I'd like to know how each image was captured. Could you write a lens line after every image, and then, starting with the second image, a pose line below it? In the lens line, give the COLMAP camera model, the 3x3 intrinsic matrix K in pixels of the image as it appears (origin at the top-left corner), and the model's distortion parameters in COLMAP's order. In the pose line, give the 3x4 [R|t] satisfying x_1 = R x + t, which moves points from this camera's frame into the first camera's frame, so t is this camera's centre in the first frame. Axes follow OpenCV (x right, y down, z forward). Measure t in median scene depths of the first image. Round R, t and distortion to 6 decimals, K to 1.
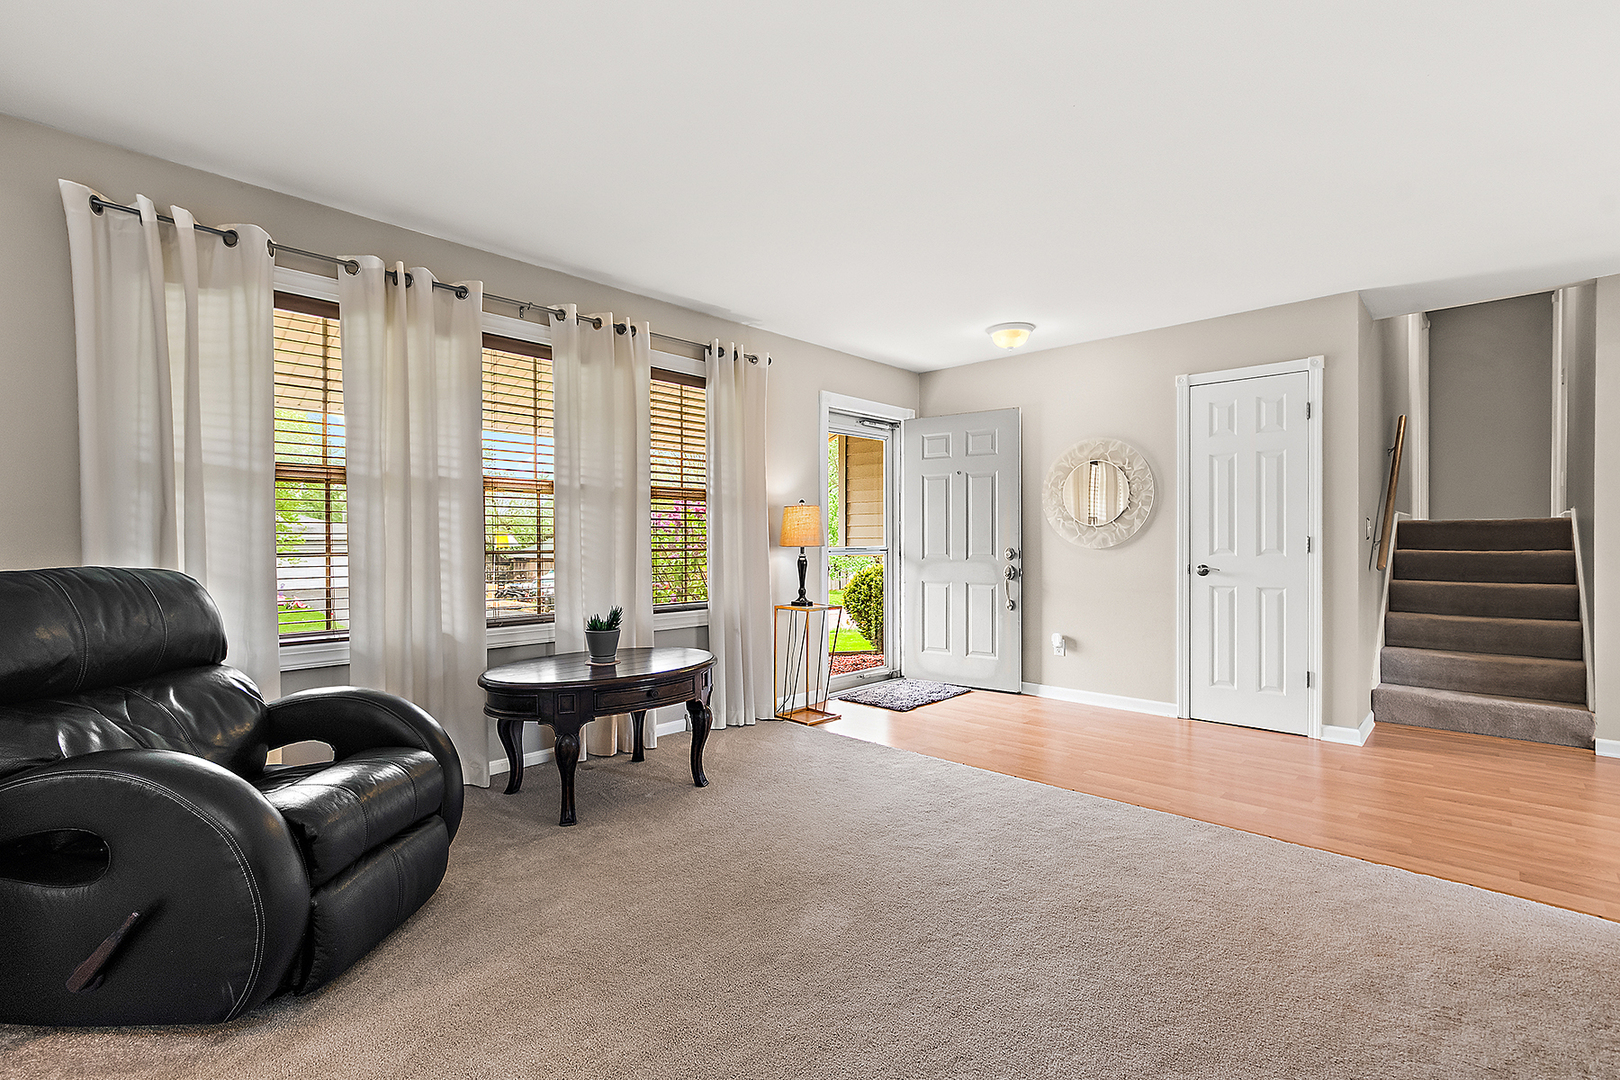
lens RADIAL K [[726.2, 0, 813.5], [0, 726.2, 551.0], [0, 0, 1]] dist [0.002854, -0.000134]
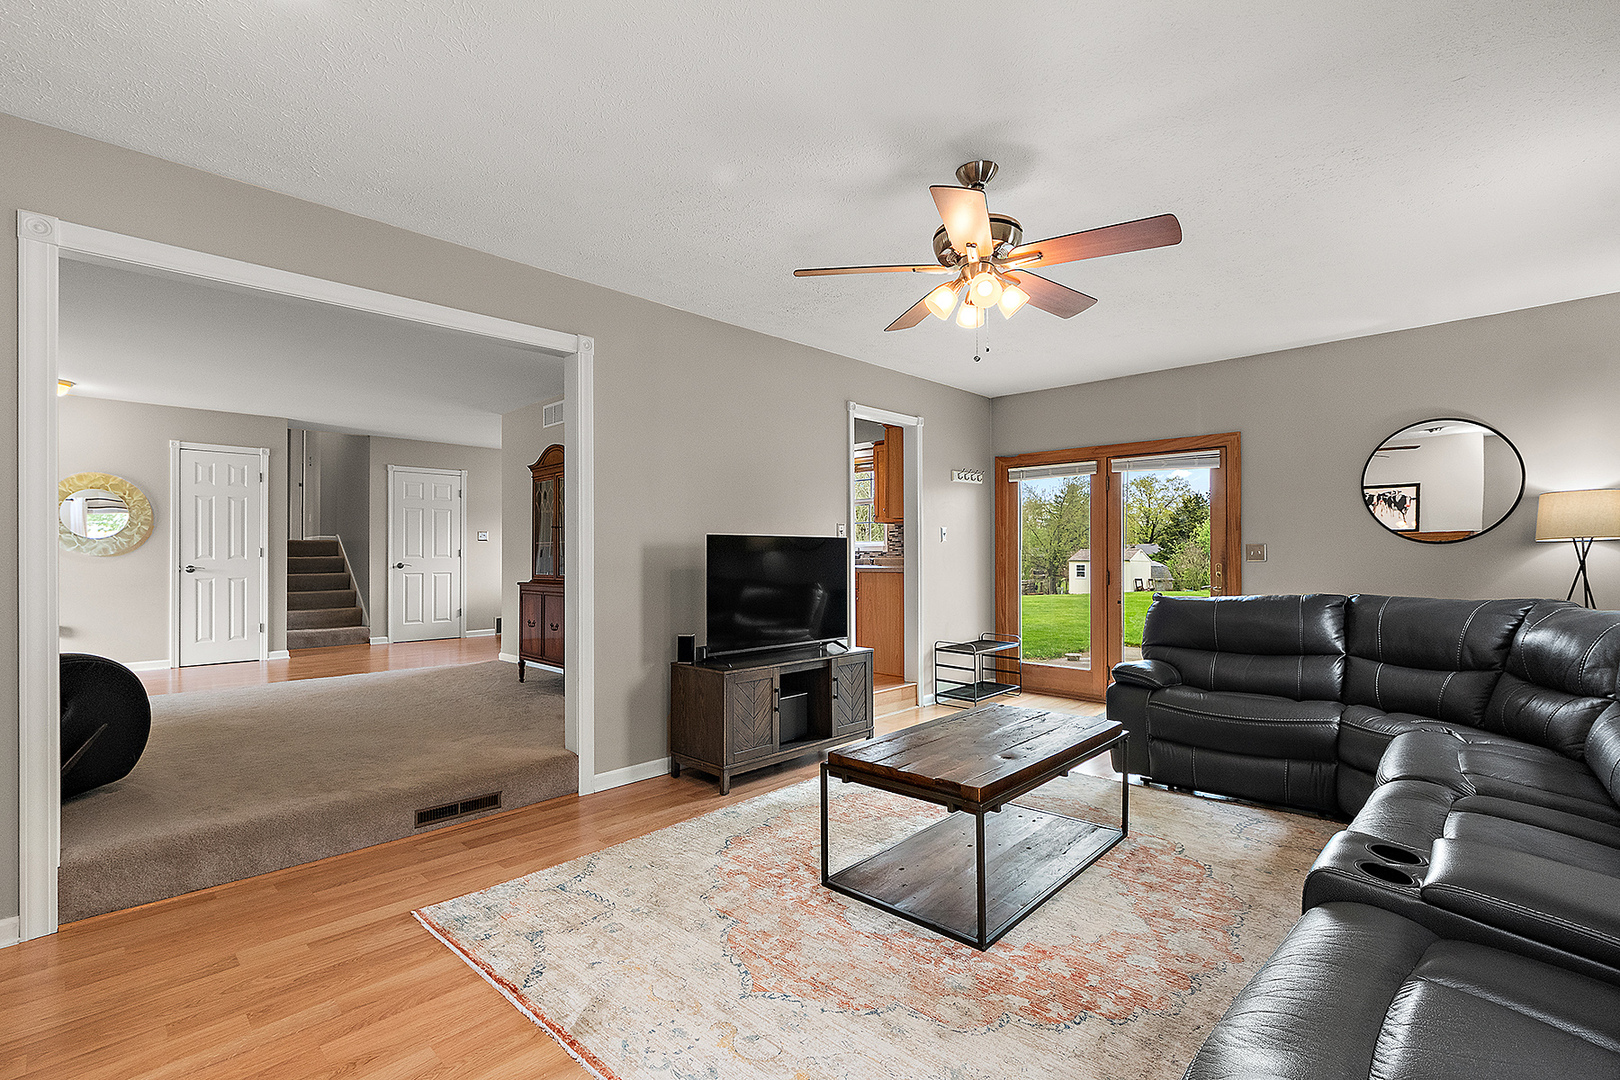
lens RADIAL K [[726.2, 0, 811.4], [0, 726.2, 551.5], [0, 0, 1]] dist [0.002854, -0.000134]
pose [[-0.007502, 0.001793, 0.999970, -1.075605], [0.016430, 0.999864, -0.001669, 0.014018], [-0.999837, 0.016417, -0.007530, -0.325061]]
